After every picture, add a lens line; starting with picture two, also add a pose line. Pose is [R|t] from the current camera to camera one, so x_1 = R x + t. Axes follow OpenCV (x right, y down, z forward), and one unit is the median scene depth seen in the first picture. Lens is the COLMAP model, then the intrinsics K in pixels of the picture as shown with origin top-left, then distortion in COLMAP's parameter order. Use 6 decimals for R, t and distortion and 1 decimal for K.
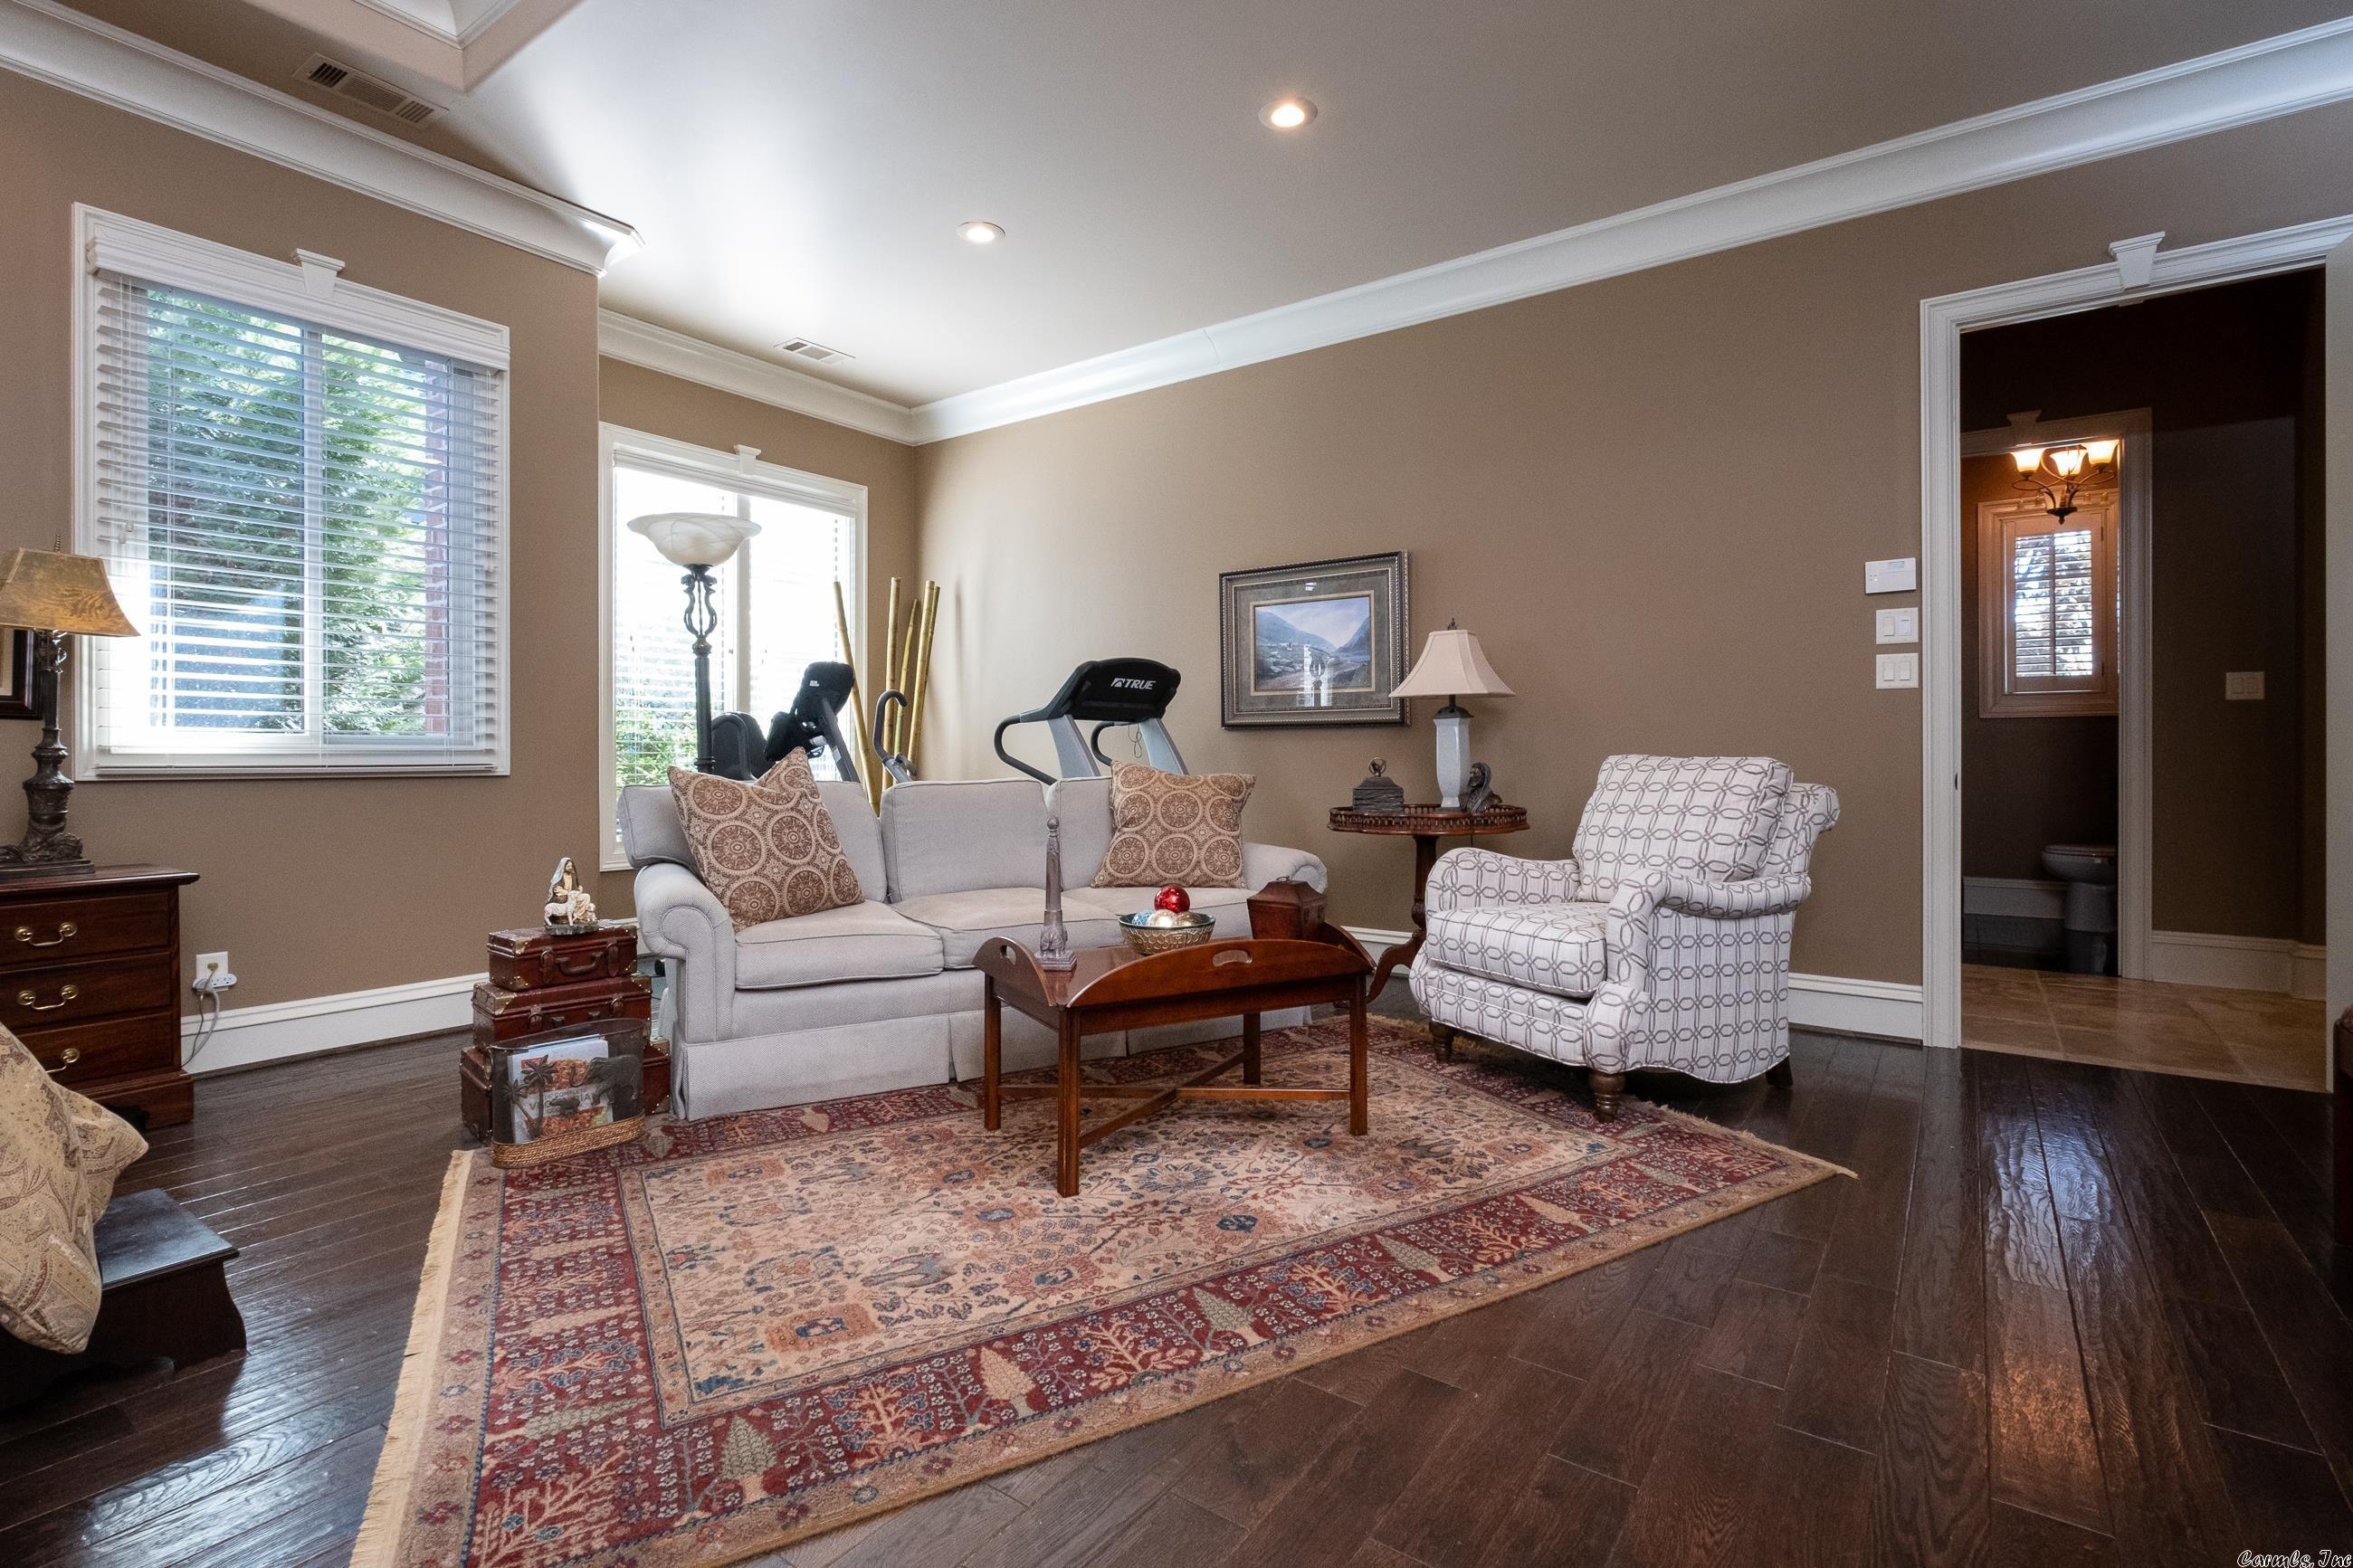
lens RADIAL K [[1082.8, 0, 1163.8], [0, 1082.8, 763.0], [0, 0, 1]] dist [-0.006172, -0.000514]
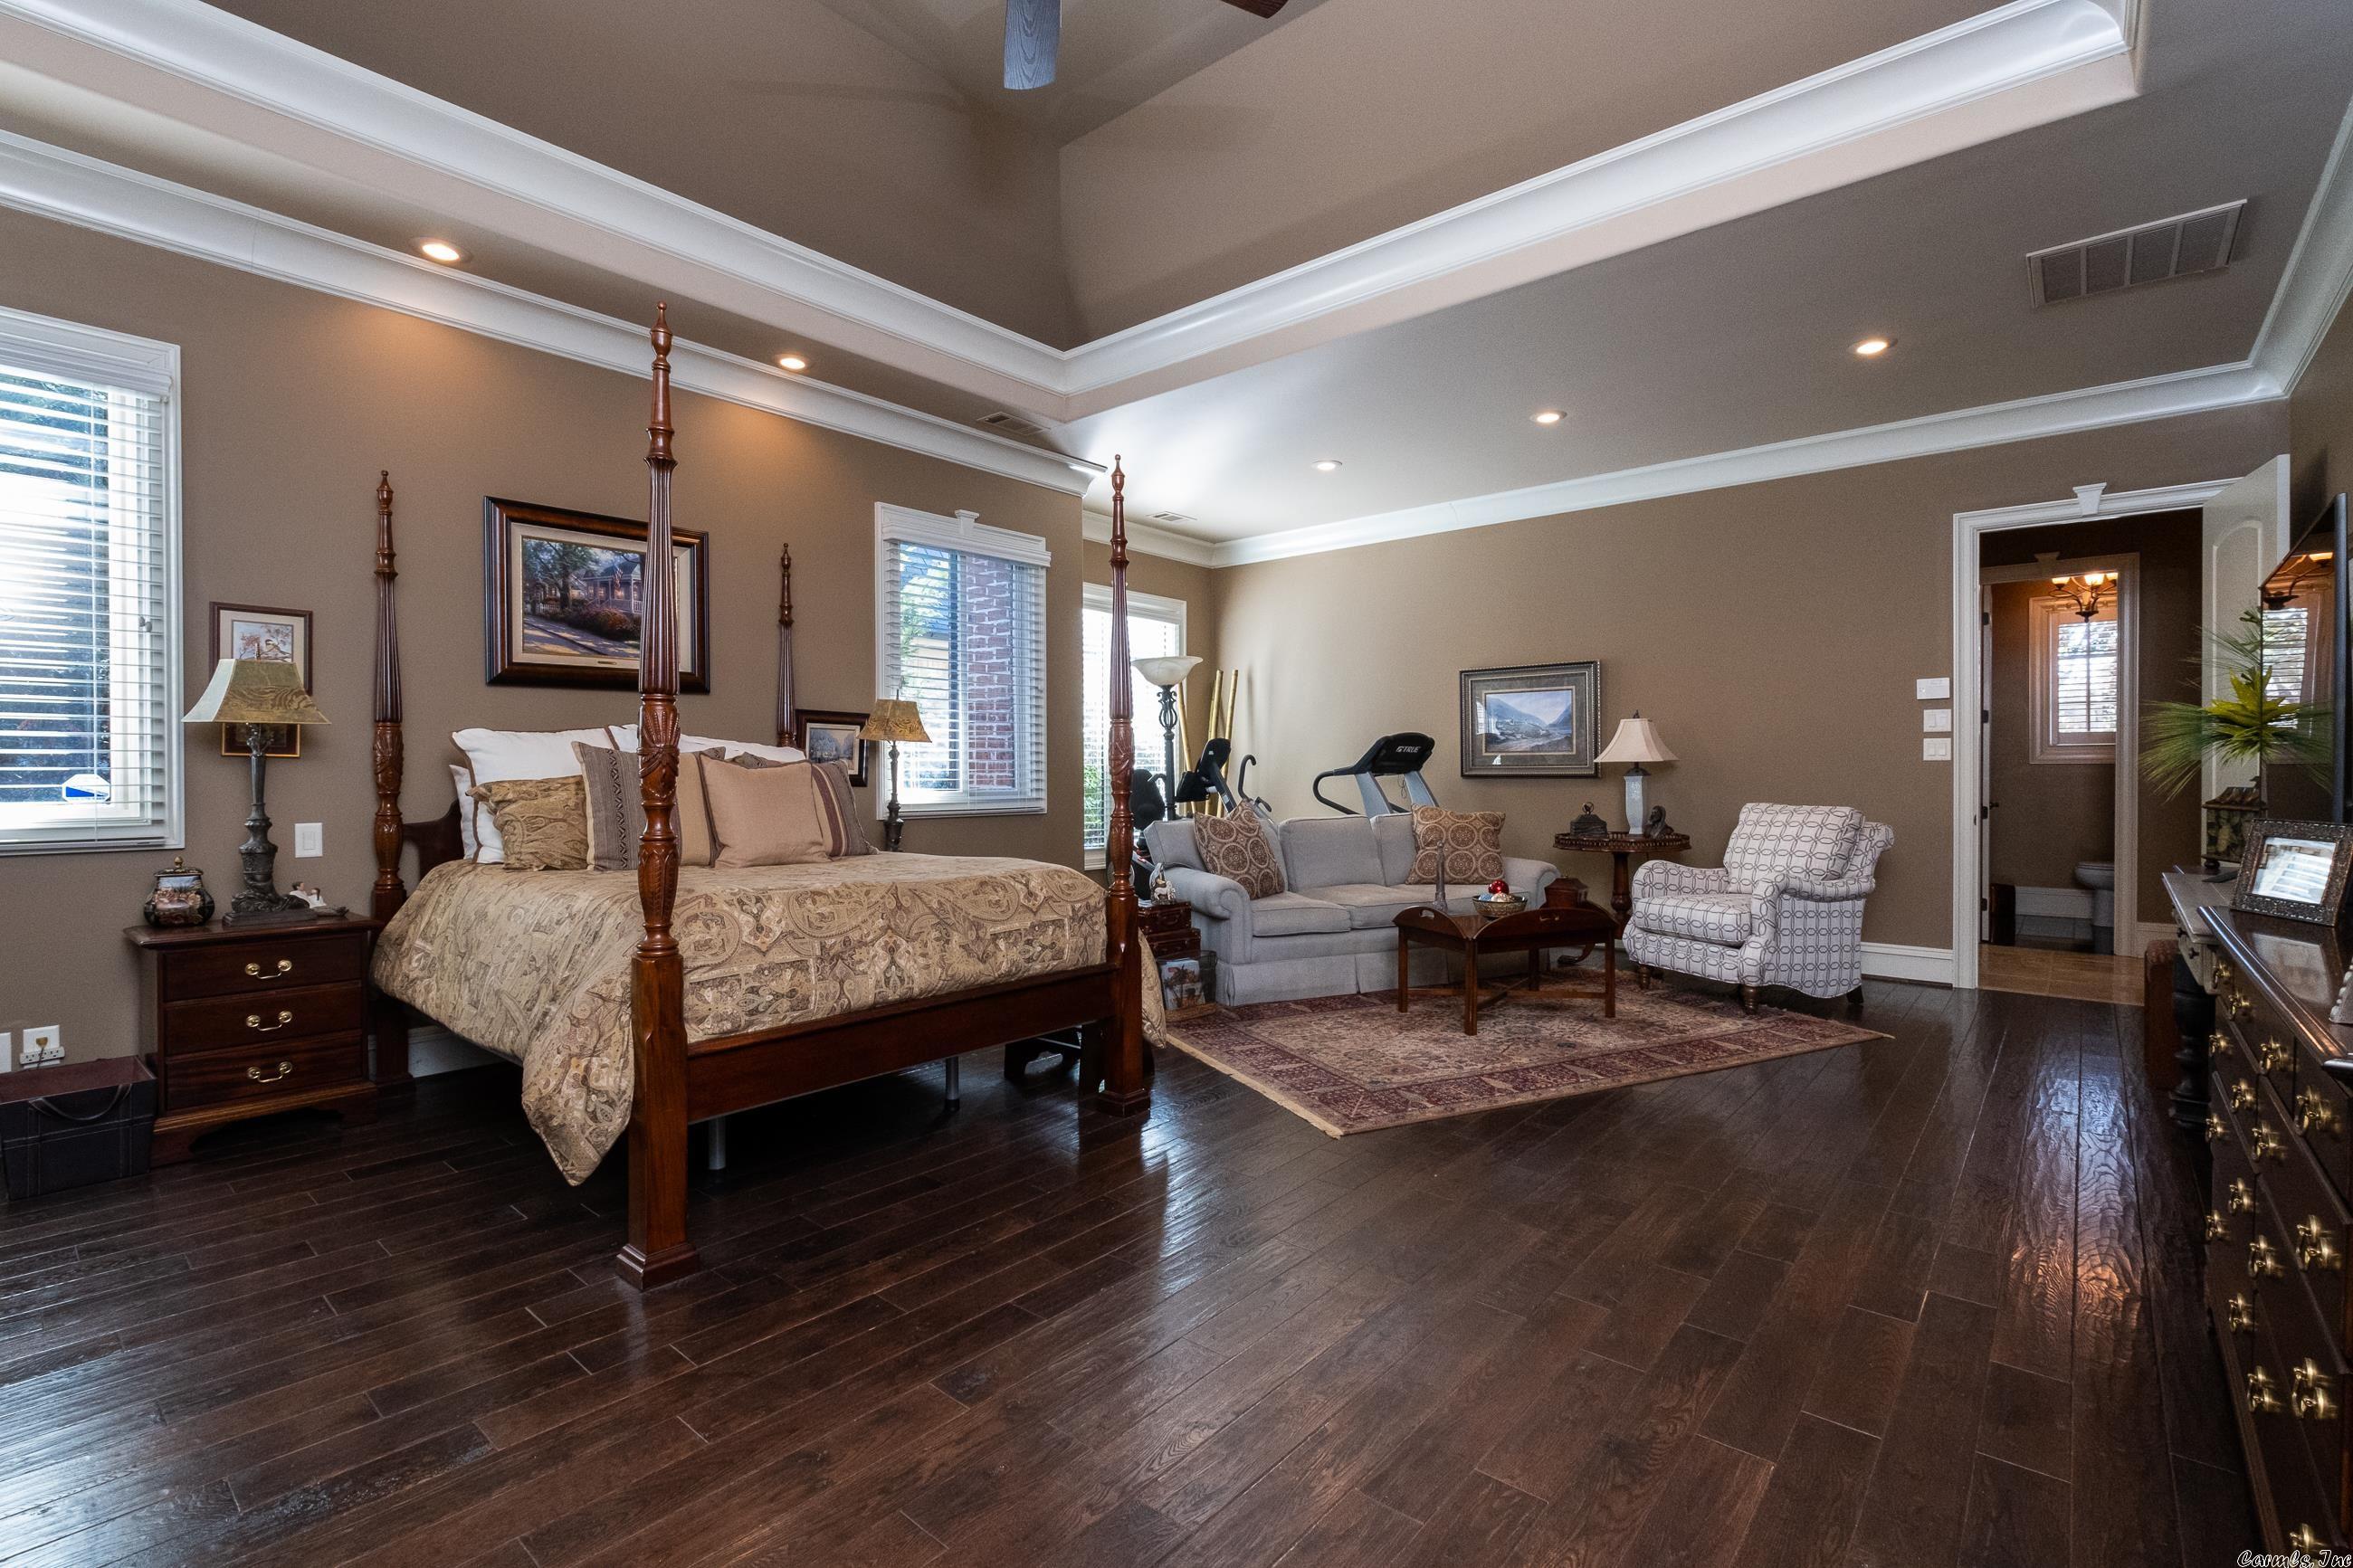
lens RADIAL K [[1063.2, 0, 1169.6], [0, 1063.2, 785.5], [0, 0, 1]] dist [-0.009175, 0.000648]
pose [[0.996818, -0.000826, -0.079703, -0.353902], [0.001257, 0.999985, 0.005354, -0.048020], [0.079697, -0.005437, 0.996804, -0.709484]]
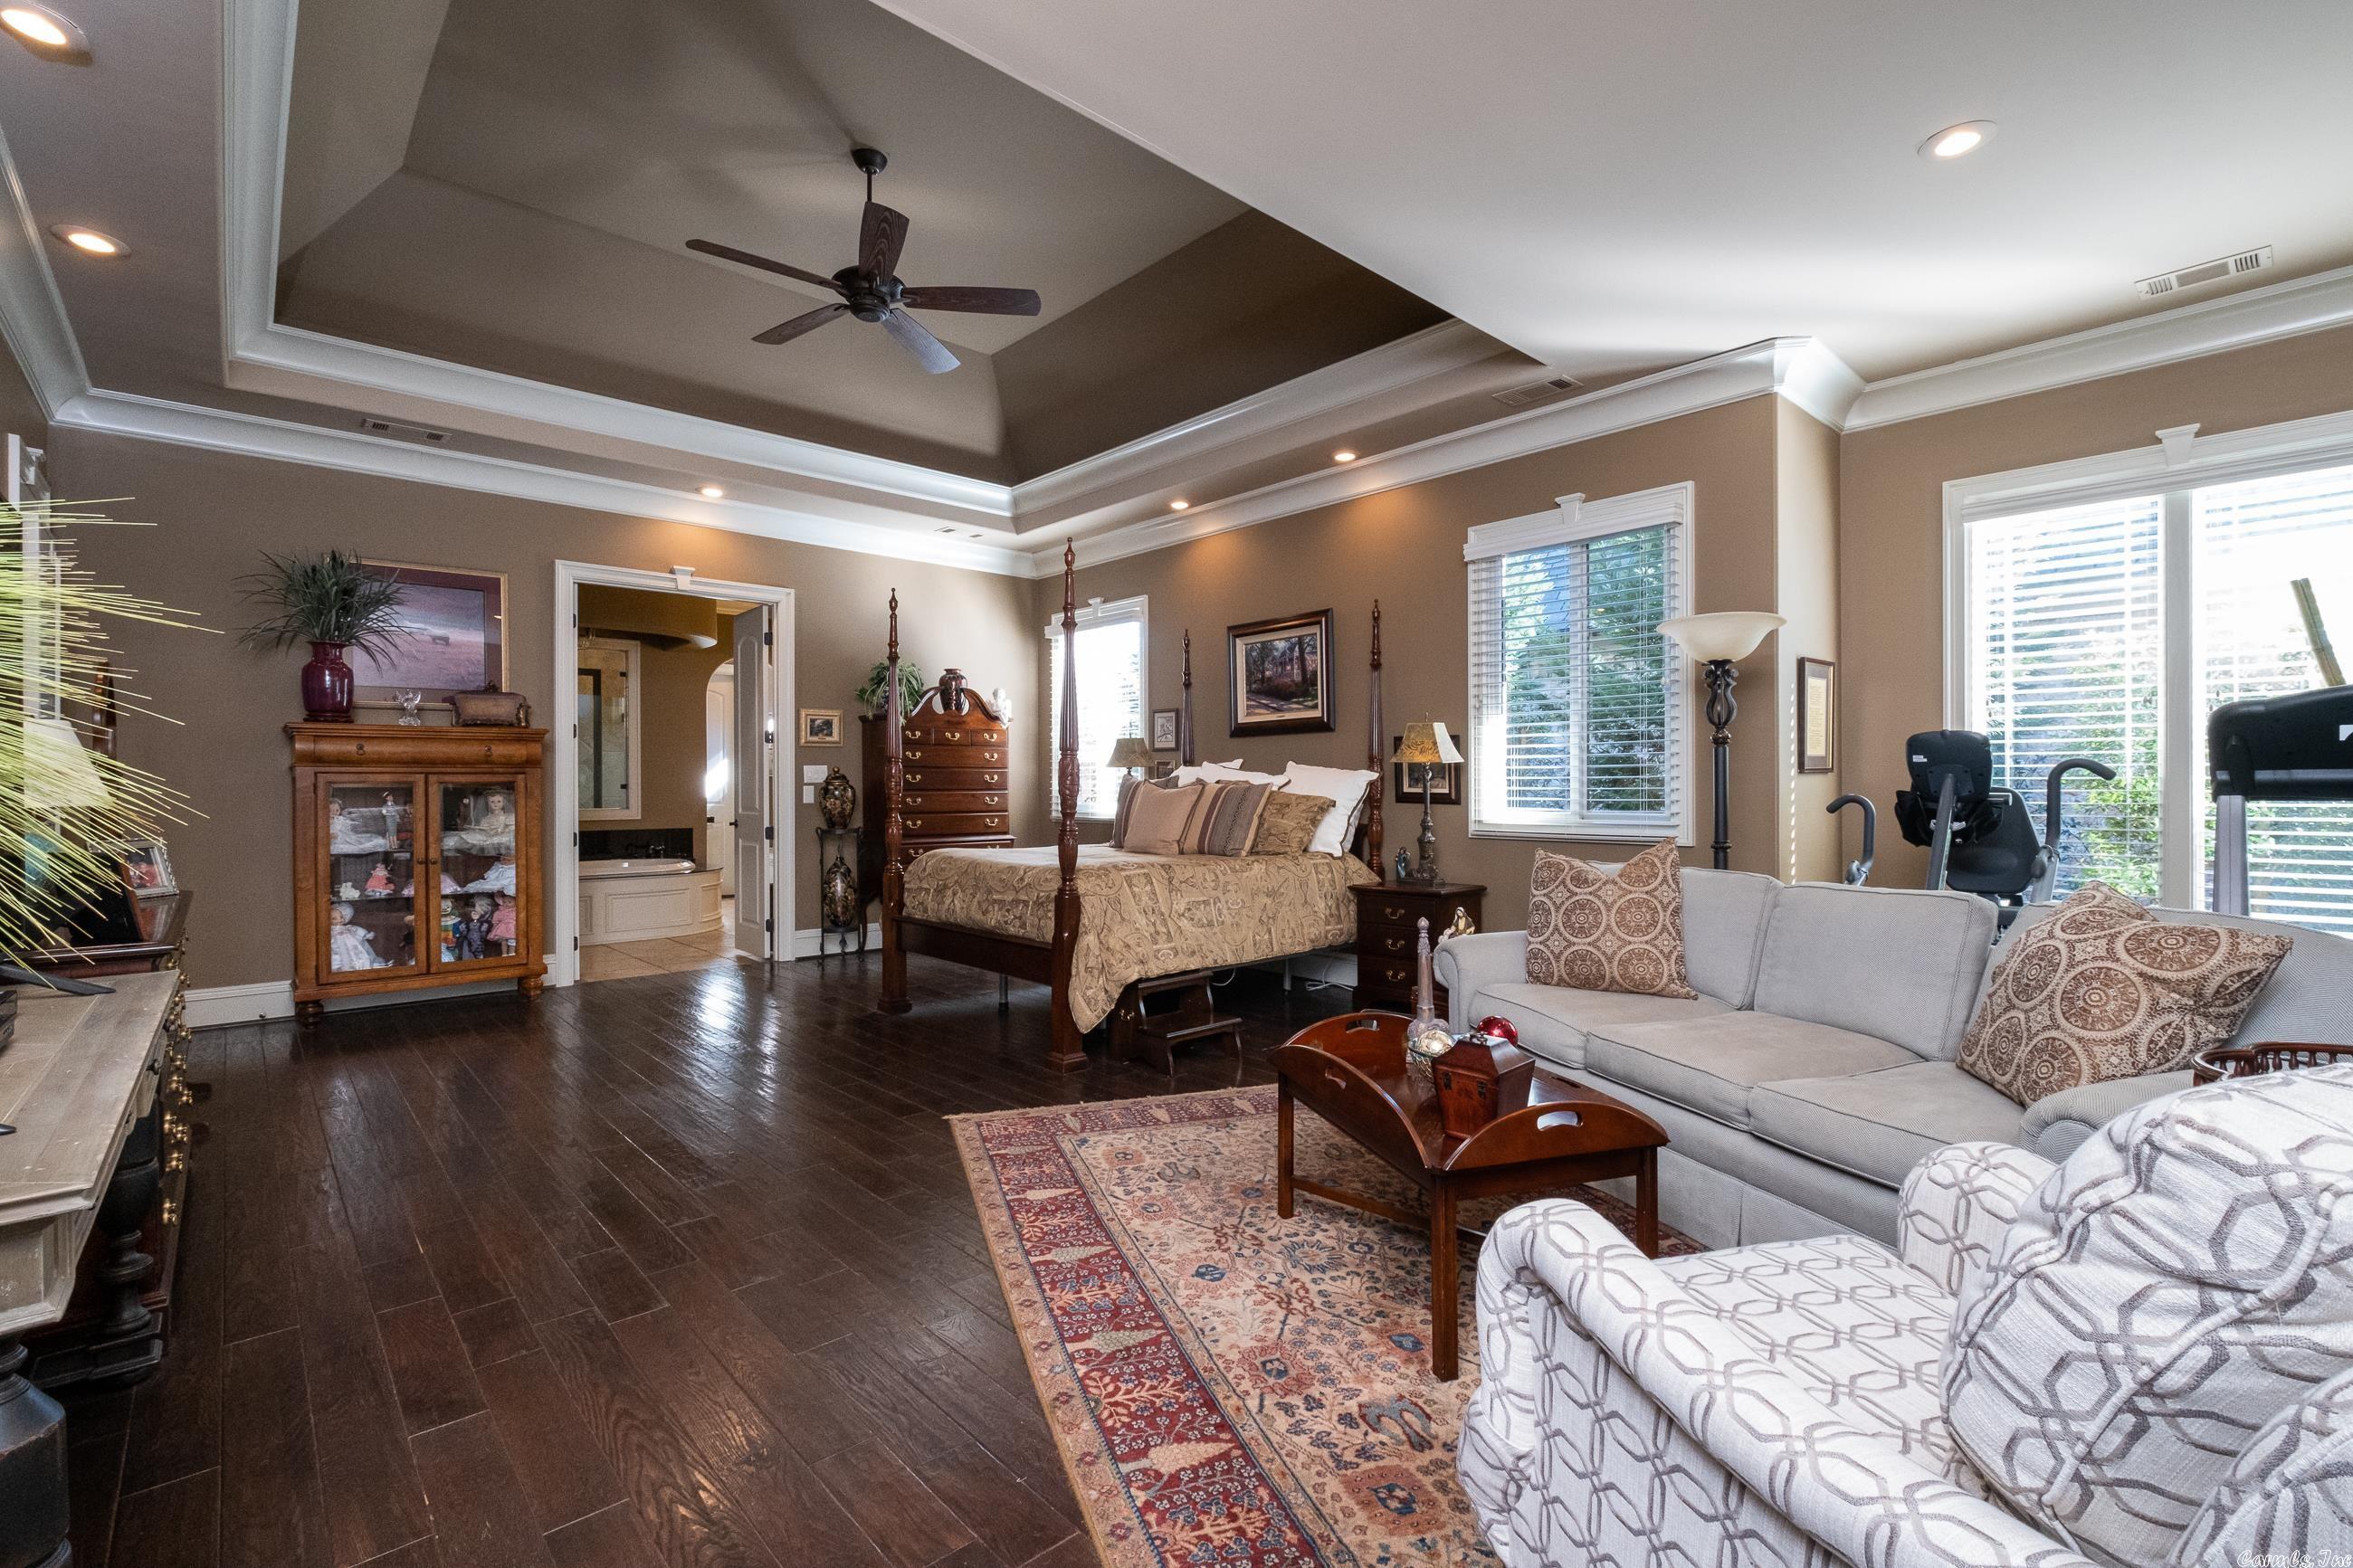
lens RADIAL K [[1063.2, 0, 1207.5], [0, 1063.2, 790.0], [0, 0, 1]] dist [-0.009175, 0.000648]
pose [[-0.190530, 0.004049, -0.981673, 0.830238], [-0.005450, 0.999972, 0.005182, -0.069723], [0.981666, 0.006338, -0.190503, 0.847994]]
